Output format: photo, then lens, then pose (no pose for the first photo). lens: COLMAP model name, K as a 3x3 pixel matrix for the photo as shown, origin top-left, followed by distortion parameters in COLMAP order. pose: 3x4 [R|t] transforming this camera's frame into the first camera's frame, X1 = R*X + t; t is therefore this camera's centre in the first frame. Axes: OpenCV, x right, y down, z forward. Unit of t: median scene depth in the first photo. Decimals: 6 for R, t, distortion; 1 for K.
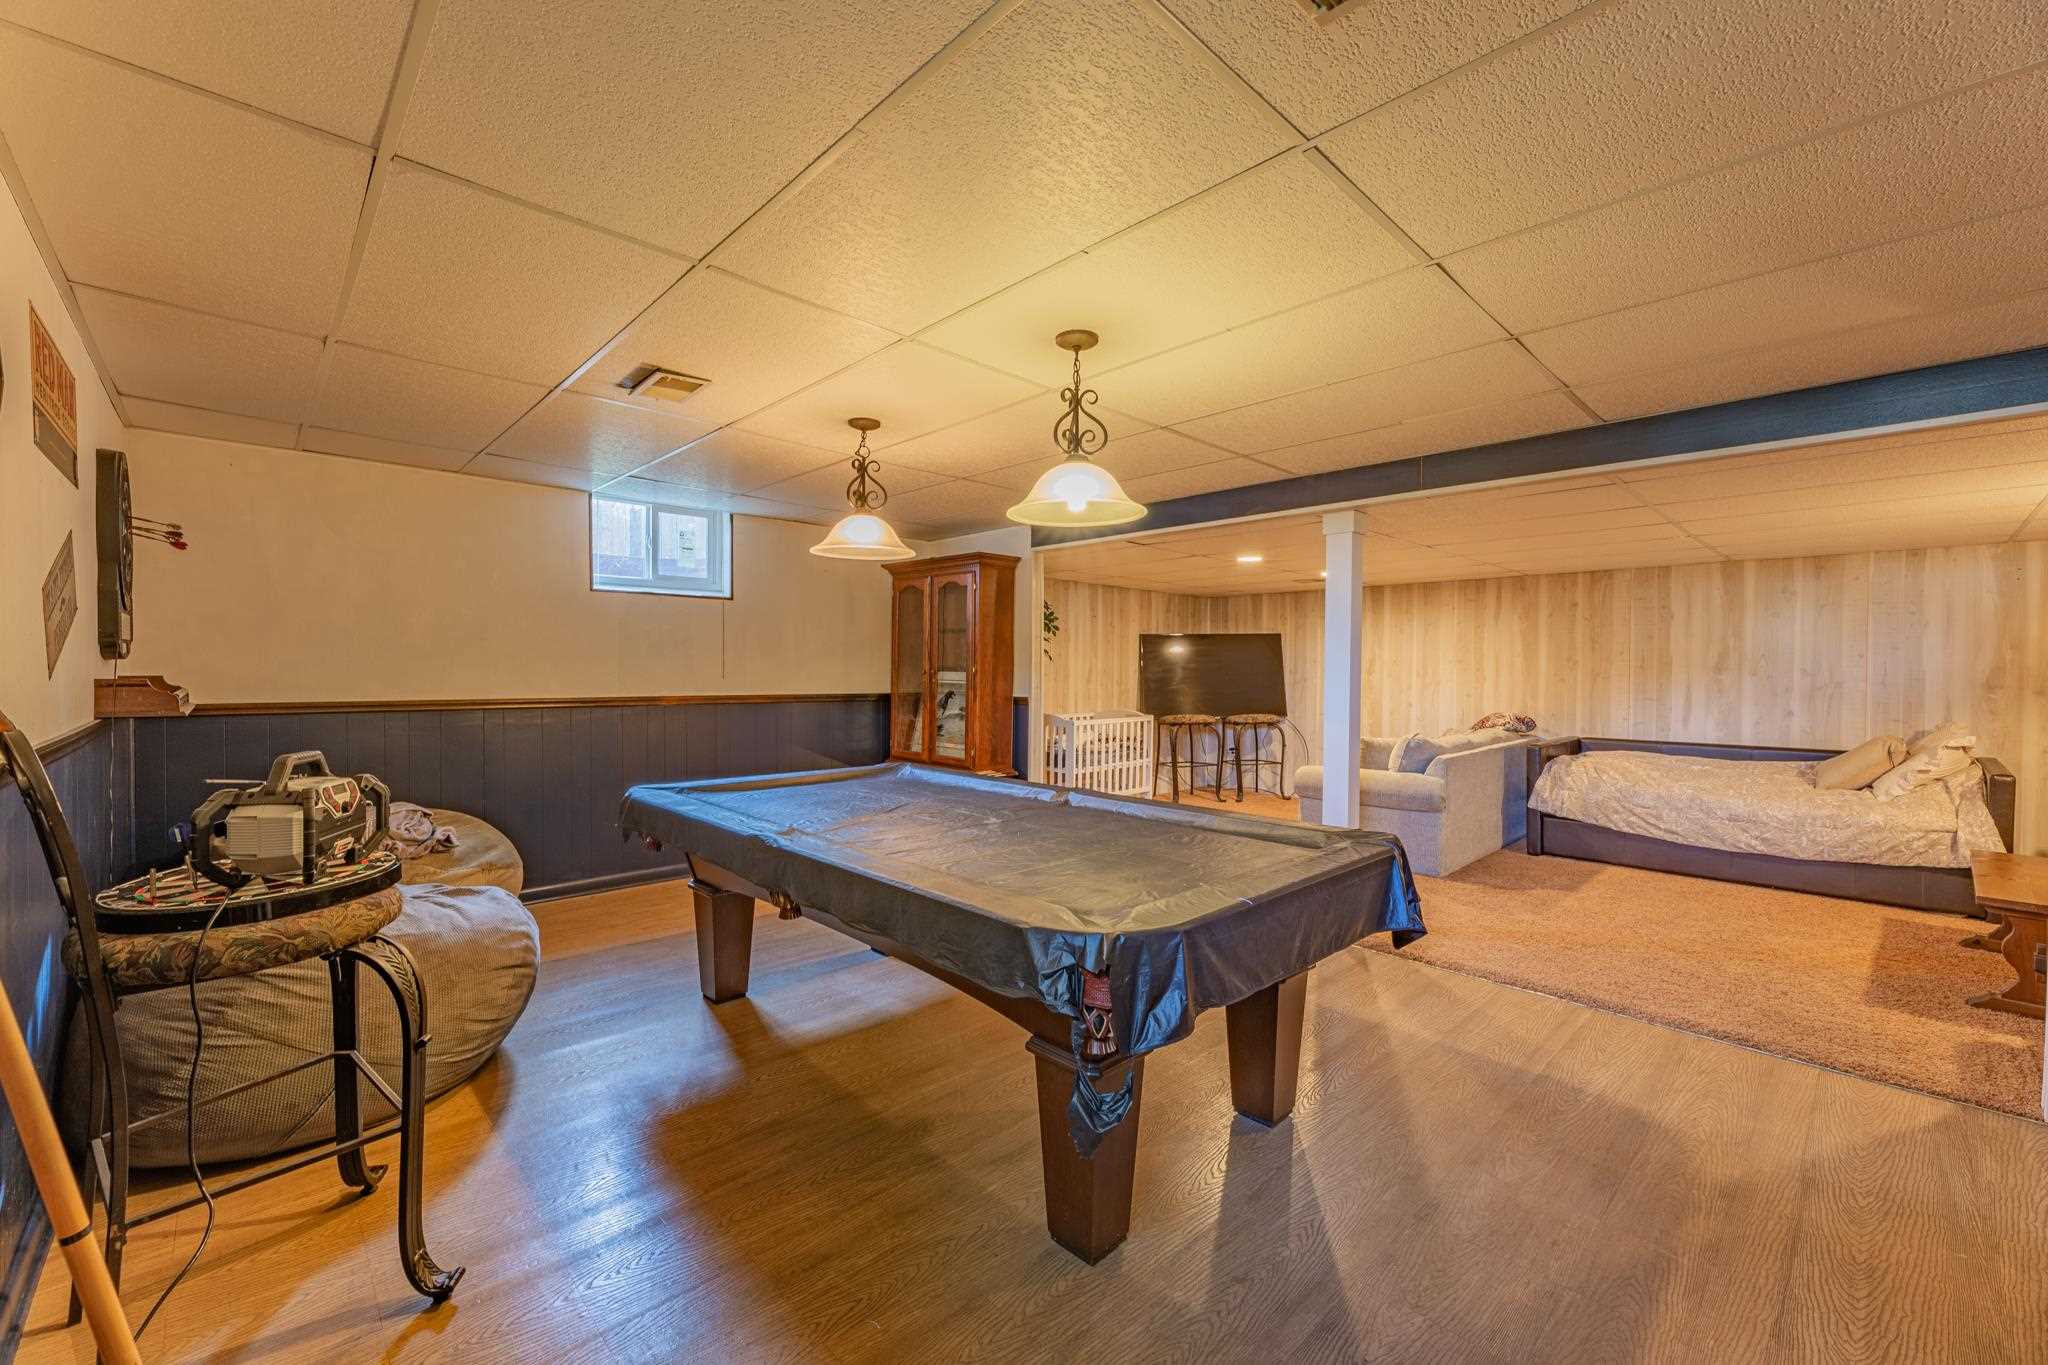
lens RADIAL K [[829.3, 0, 1017.1], [0, 829.3, 680.7], [0, 0, 1]] dist [0.003343, -0.000651]
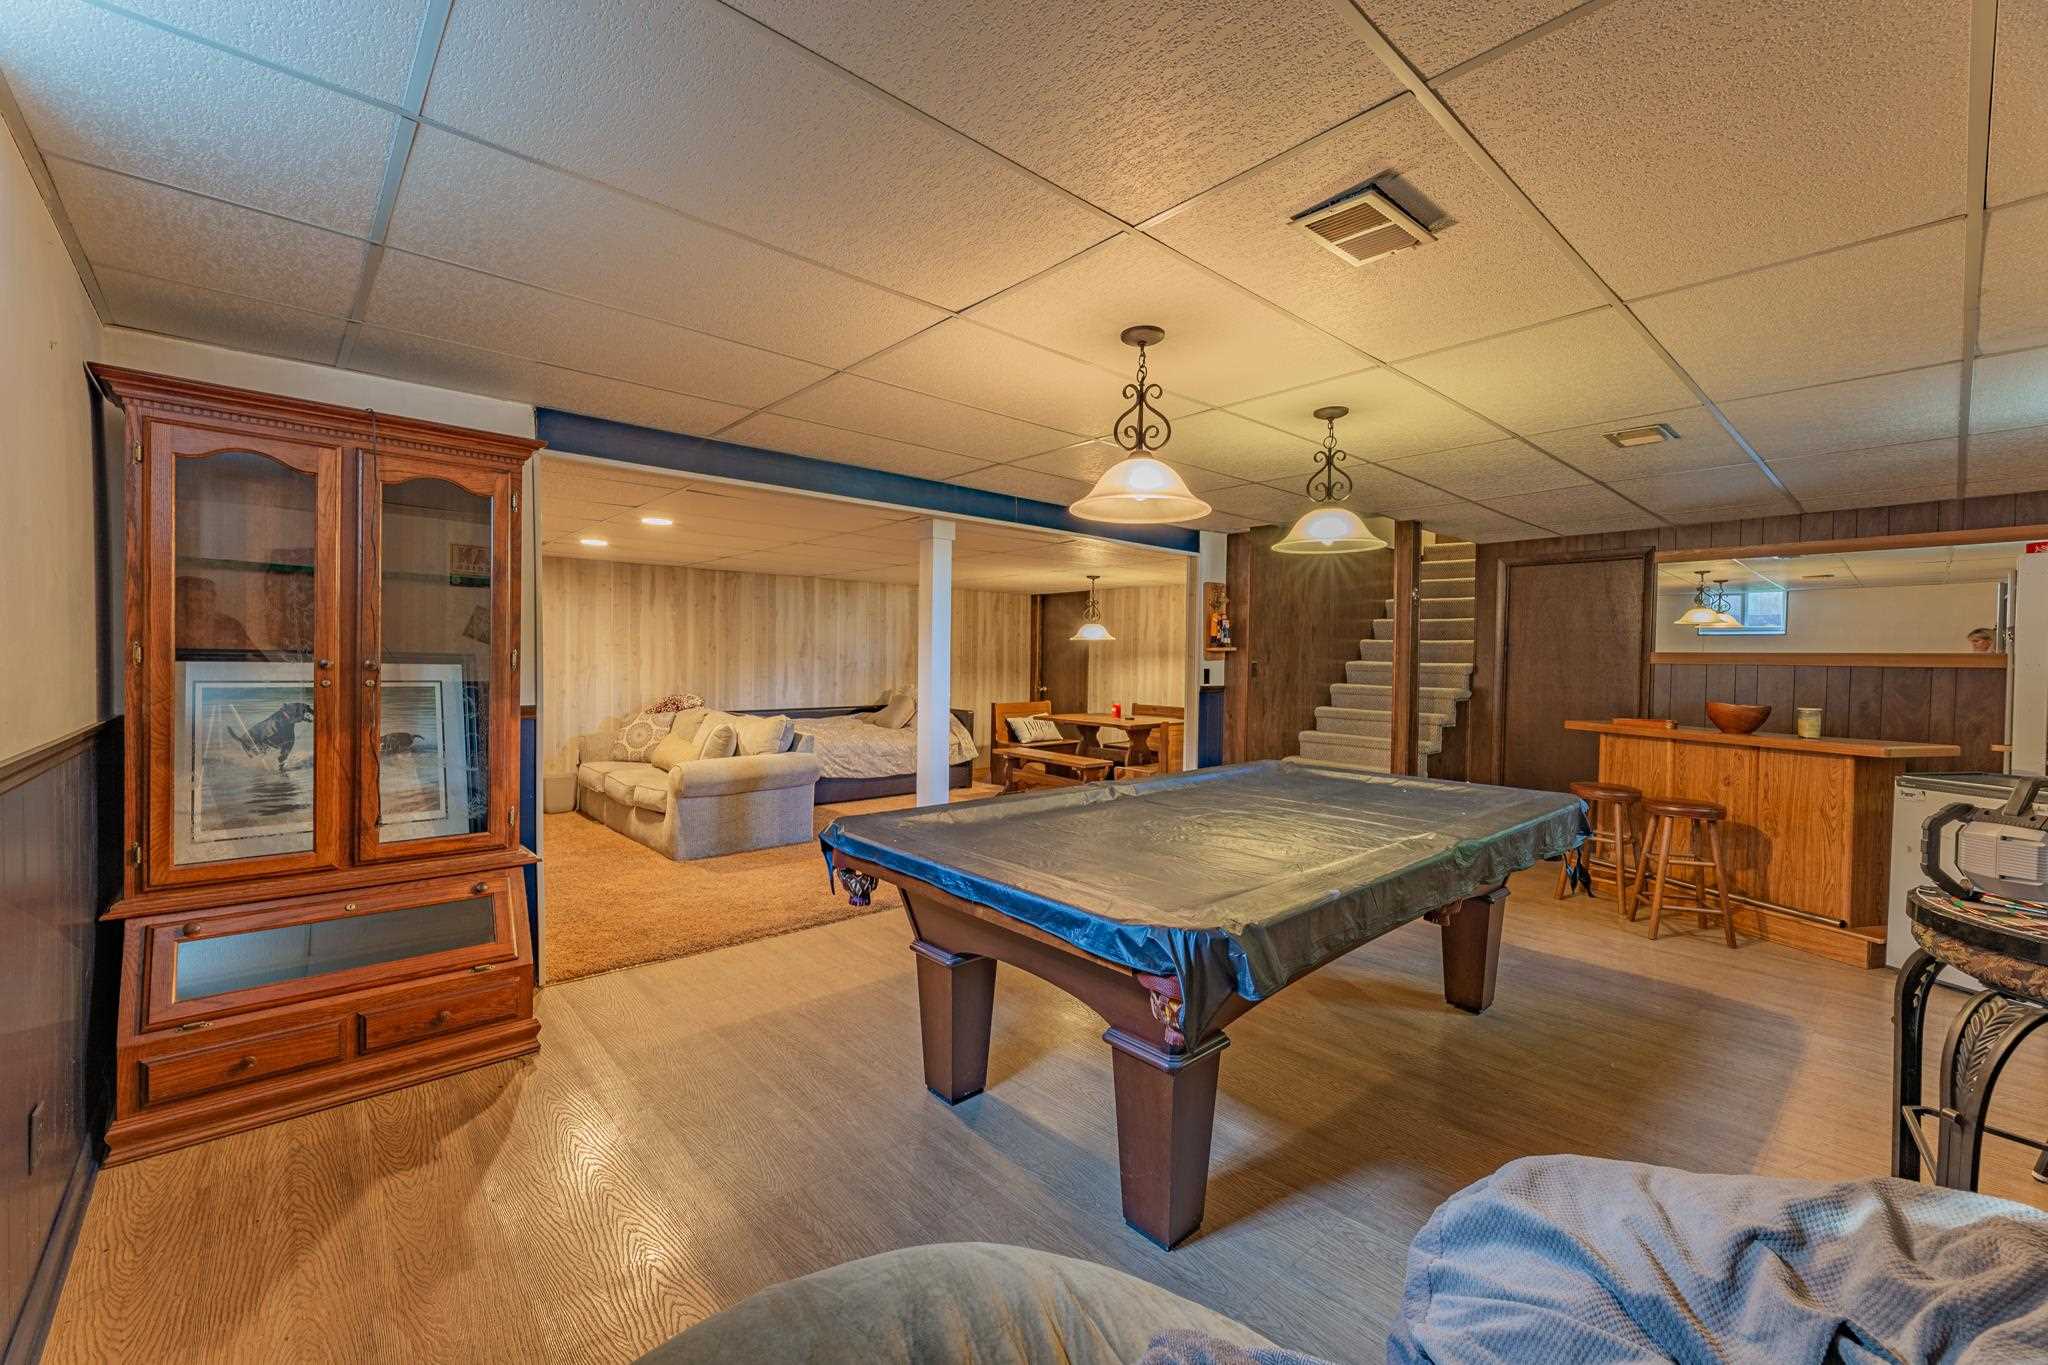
lens RADIAL K [[829.3, 0, 1015.8], [0, 829.3, 674.3], [0, 0, 1]] dist [0.003343, -0.000651]
pose [[0.033308, -0.025790, 0.999112, -0.496479], [0.005806, 0.999655, 0.025610, -0.012842], [-0.999428, 0.004948, 0.033446, 0.574371]]
